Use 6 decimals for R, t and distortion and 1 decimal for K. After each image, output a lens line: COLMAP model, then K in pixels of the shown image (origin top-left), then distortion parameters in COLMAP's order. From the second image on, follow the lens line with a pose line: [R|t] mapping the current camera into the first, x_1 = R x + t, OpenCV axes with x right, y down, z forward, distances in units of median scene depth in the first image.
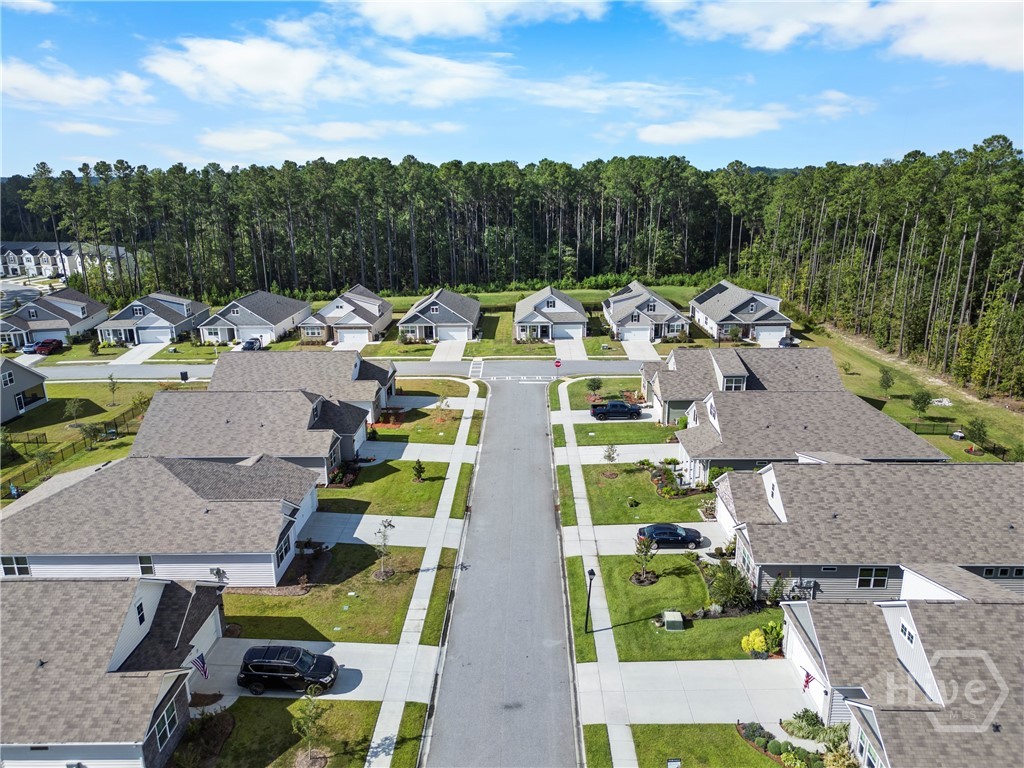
lens RADIAL K [[714.6, 0, 510.9], [0, 714.6, 389.6], [0, 0, 1]] dist [0.074759, -0.073249]
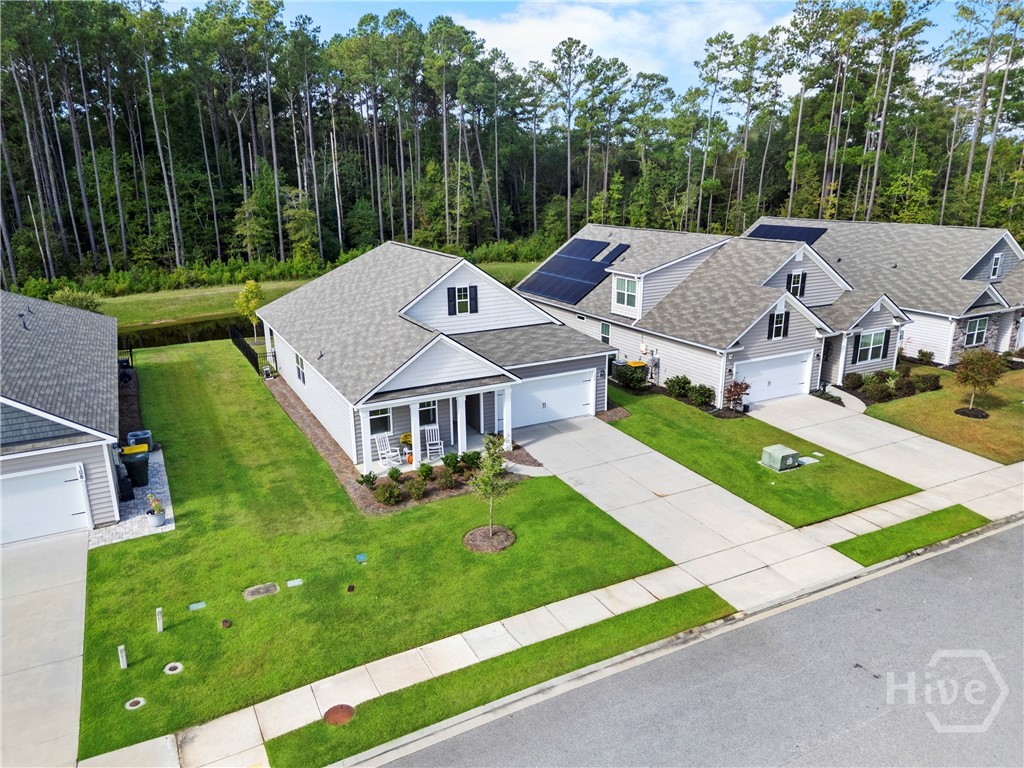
lens RADIAL K [[714.6, 0, 510.9], [0, 714.6, 389.6], [0, 0, 1]] dist [0.074759, -0.073249]
pose [[0.876152, -0.129619, 0.464281, -0.047297], [0.132891, 0.990794, 0.025831, -0.092178], [-0.463355, 0.039067, 0.885311, 0.772974]]
